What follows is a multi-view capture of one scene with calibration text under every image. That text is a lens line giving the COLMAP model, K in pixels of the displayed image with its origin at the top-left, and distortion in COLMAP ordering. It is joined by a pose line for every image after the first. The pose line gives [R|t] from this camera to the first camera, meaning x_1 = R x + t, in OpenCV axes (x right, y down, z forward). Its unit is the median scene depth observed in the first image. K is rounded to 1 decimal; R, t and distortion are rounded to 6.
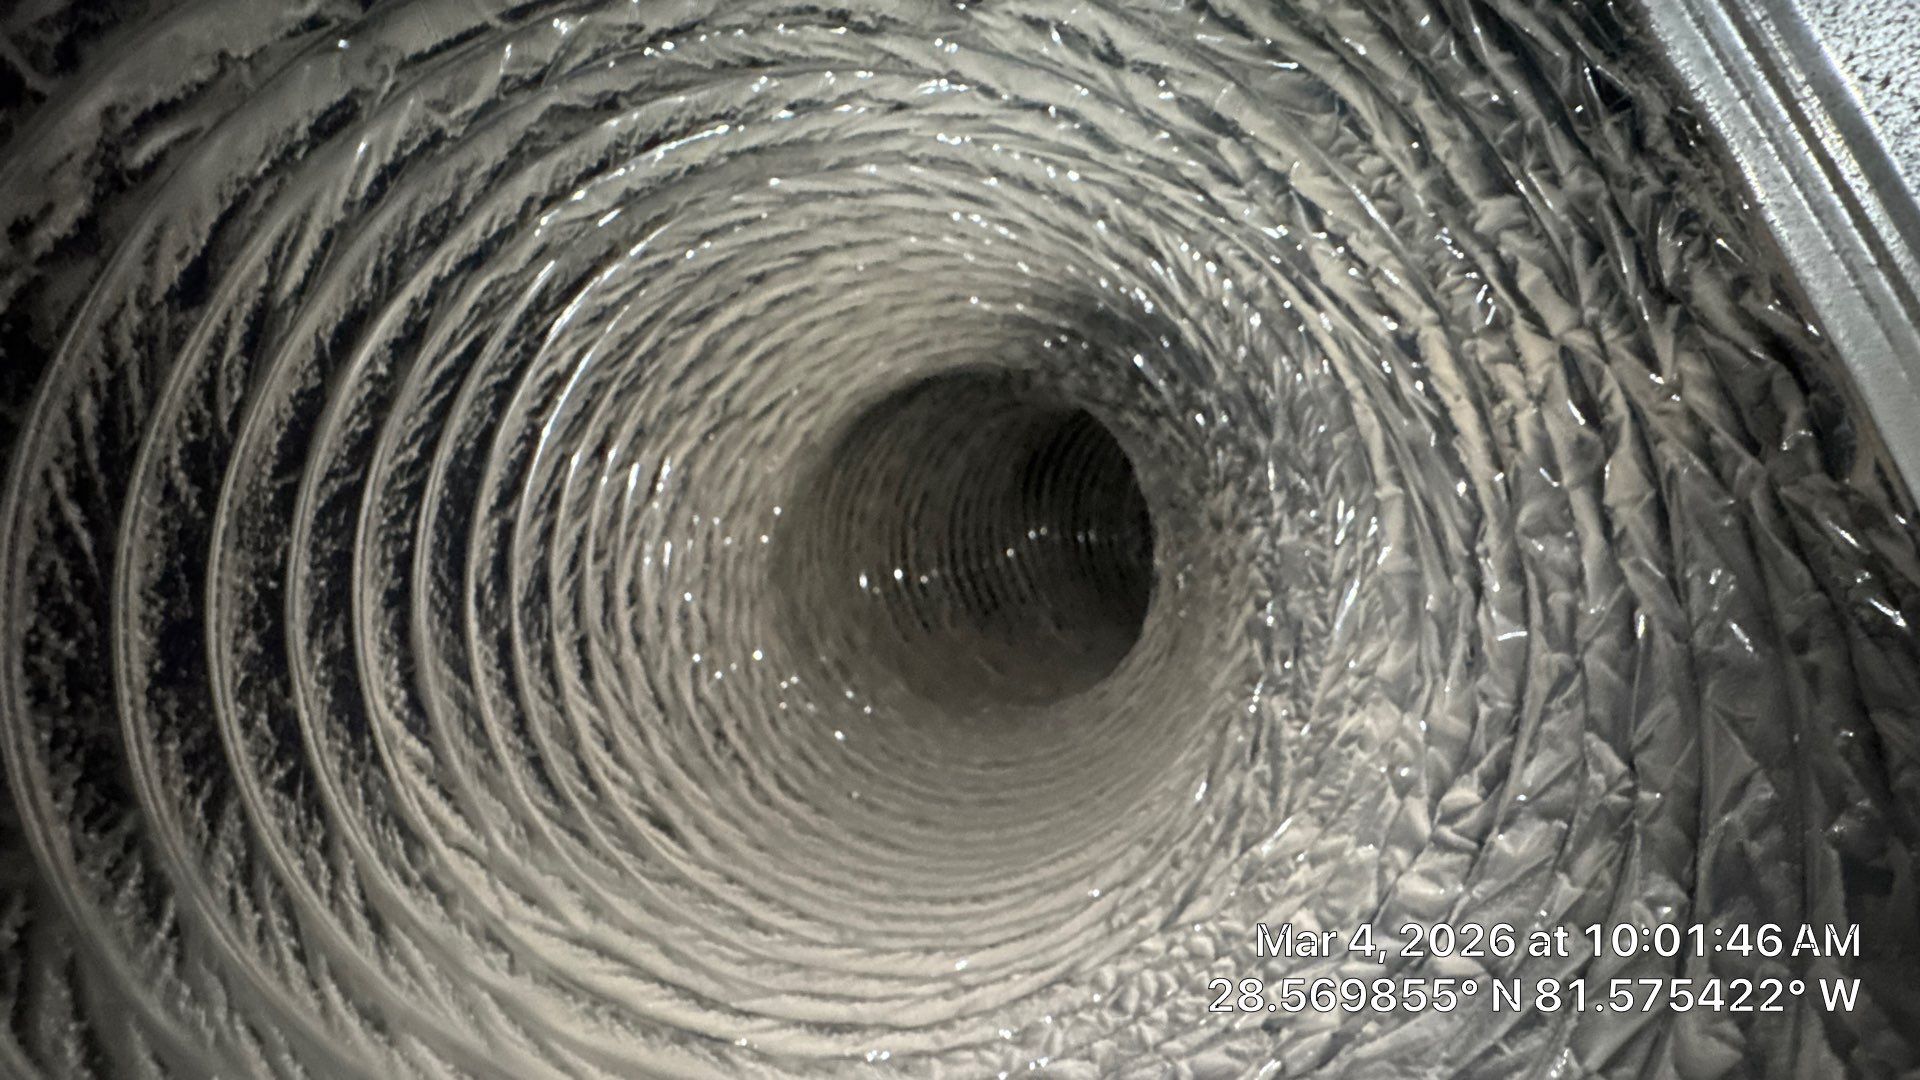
lens RADIAL K [[777.1, 0, 963.5], [0, 777.1, 539.8], [0, 0, 1]] dist [-0.002785, -0.000262]
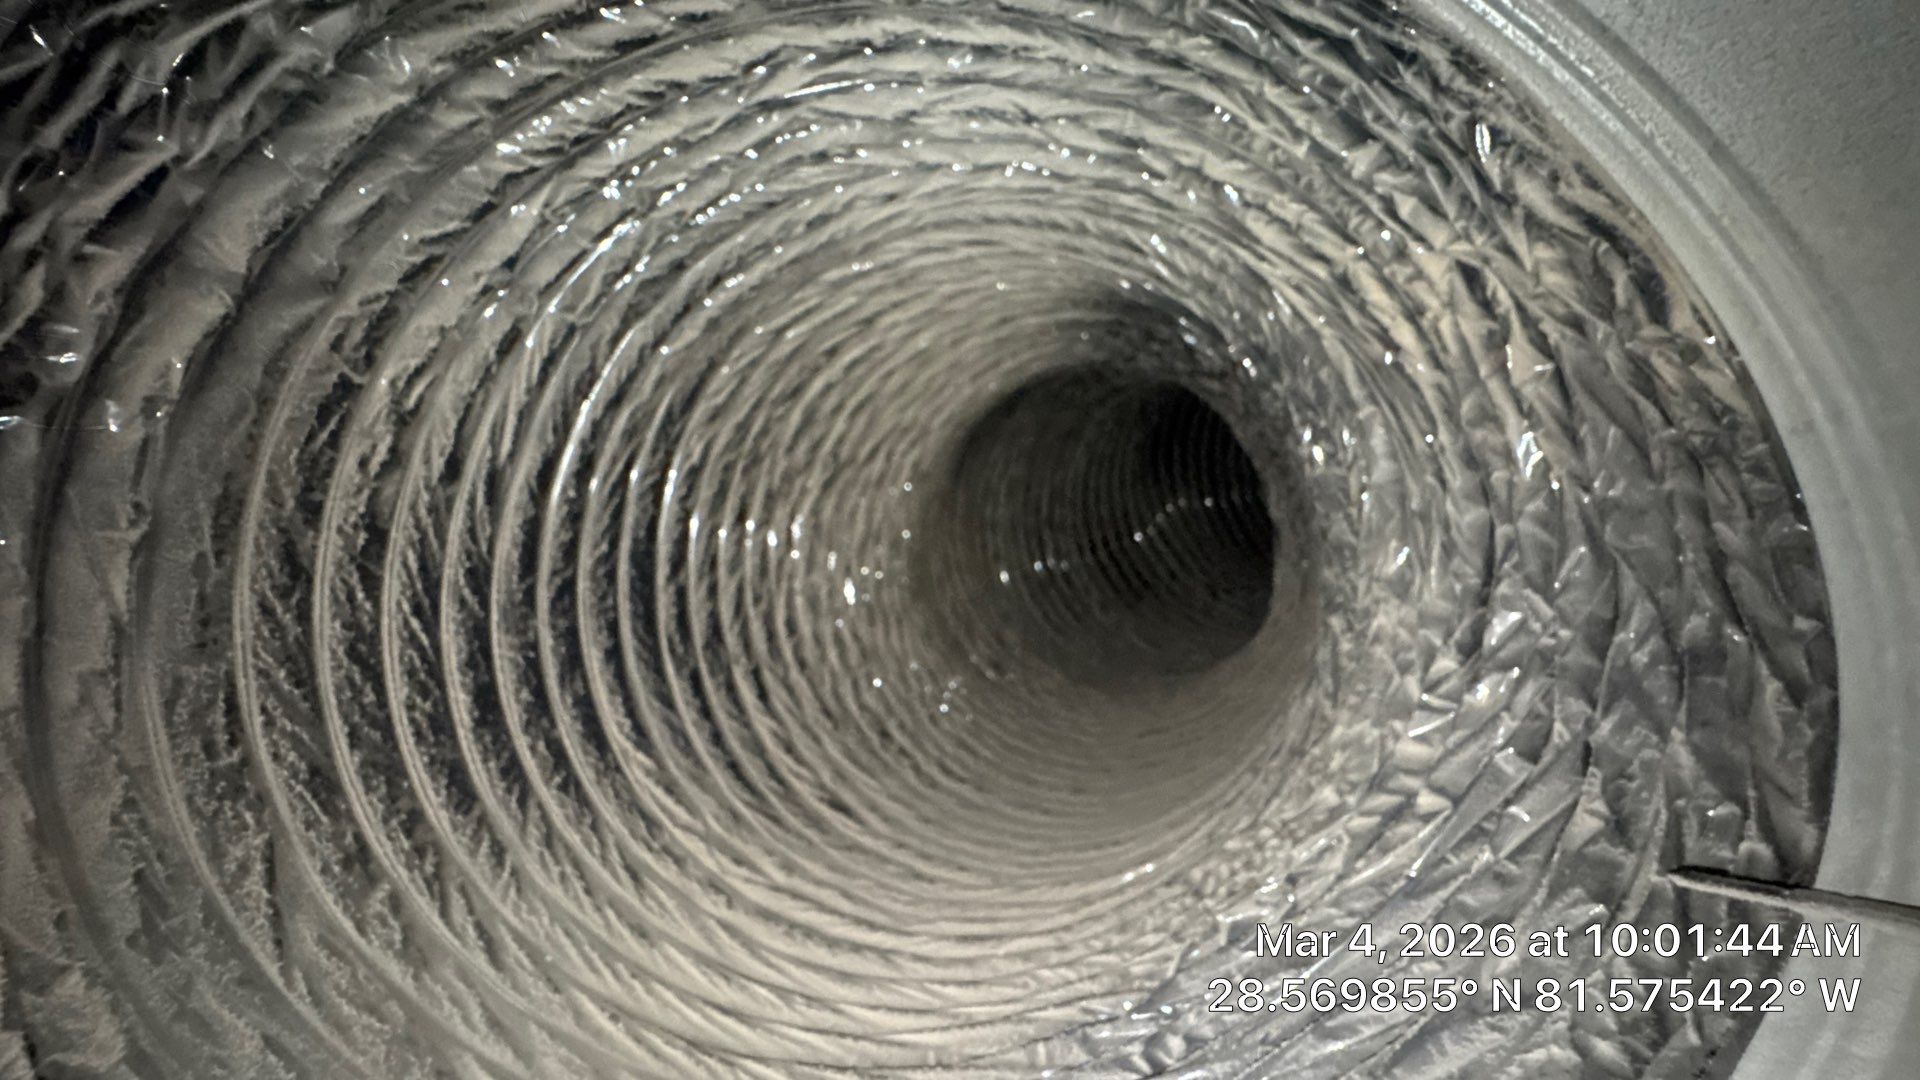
lens RADIAL K [[777.1, 0, 963.4], [0, 777.1, 537.2], [0, 0, 1]] dist [-0.002785, -0.000262]
pose [[0.956229, -0.195802, -0.217458, 0.218971], [0.193589, 0.980572, -0.031650, 0.039807], [0.219430, -0.011833, 0.975556, -0.216358]]
